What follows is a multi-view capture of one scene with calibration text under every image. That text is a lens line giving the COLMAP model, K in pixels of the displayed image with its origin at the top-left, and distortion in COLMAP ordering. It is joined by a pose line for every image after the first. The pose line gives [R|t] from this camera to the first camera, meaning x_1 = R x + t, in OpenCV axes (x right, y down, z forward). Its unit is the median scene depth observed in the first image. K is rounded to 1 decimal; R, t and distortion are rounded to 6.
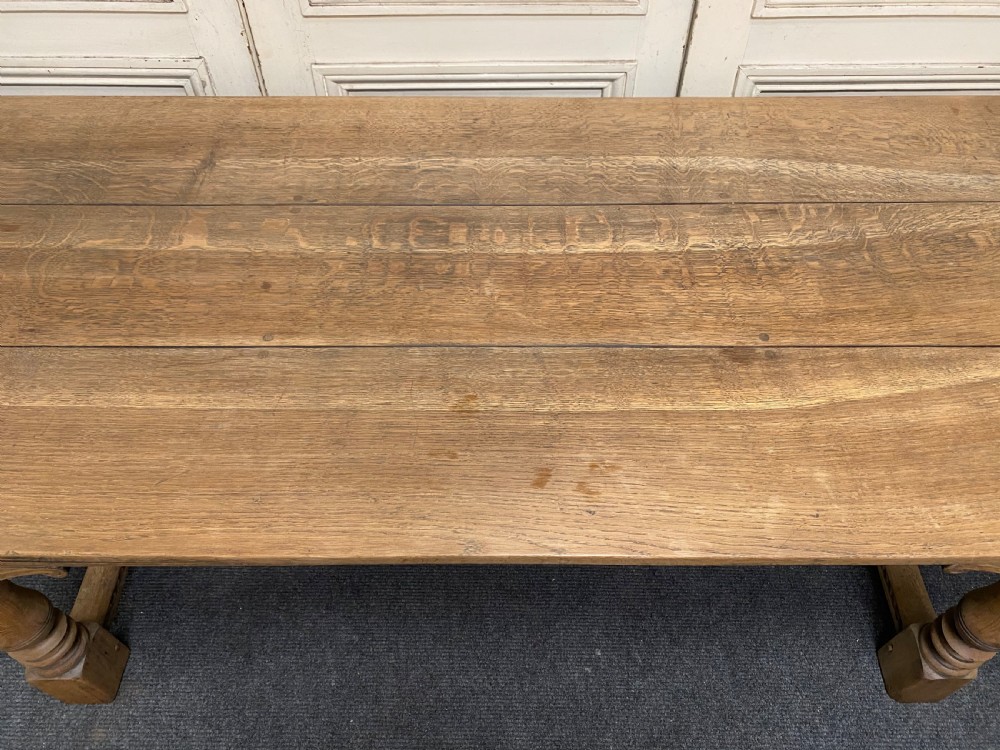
lens RADIAL K [[774.3, 0, 502.3], [0, 774.3, 377.0], [0, 0, 1]] dist [0.008060, -0.006924]
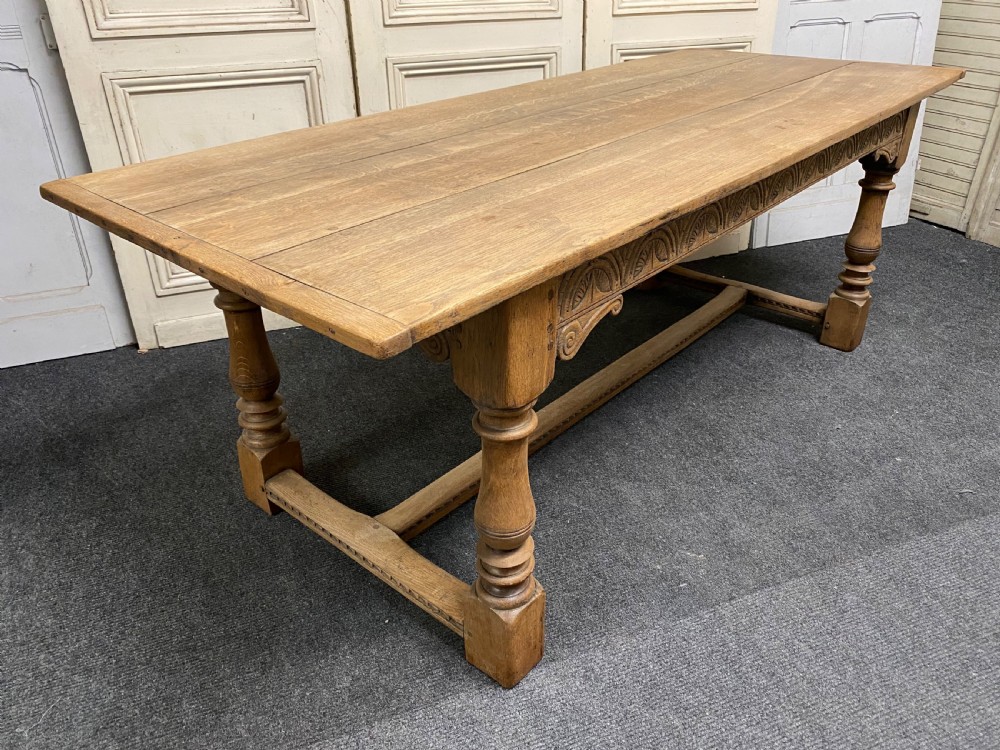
lens RADIAL K [[762.6, 0, 497.7], [0, 762.6, 377.3], [0, 0, 1]] dist [0.051645, -0.057891]
pose [[0.667634, -0.388032, 0.635371, -1.451225], [0.612947, 0.770890, -0.173275, 0.414702], [-0.422565, 0.505134, 0.752515, 0.244160]]
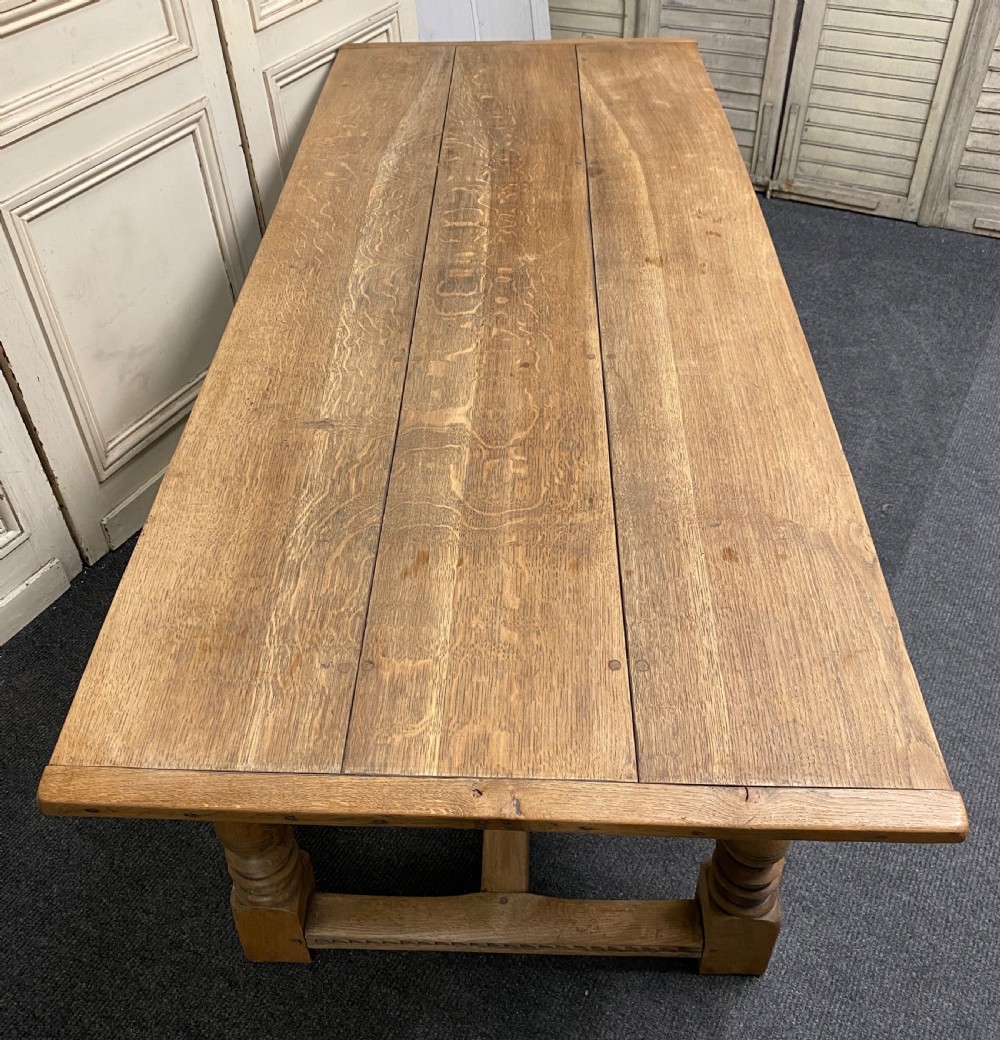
lens RADIAL K [[1066.6, 0, 484.1], [0, 1066.6, 489.8], [0, 0, 1]] dist [-0.000749, 0.036600]
pose [[0.044701, -0.655929, 0.753498, -1.573010], [0.821955, 0.452837, 0.345438, -0.611474], [-0.567795, 0.603900, 0.559386, 0.371564]]
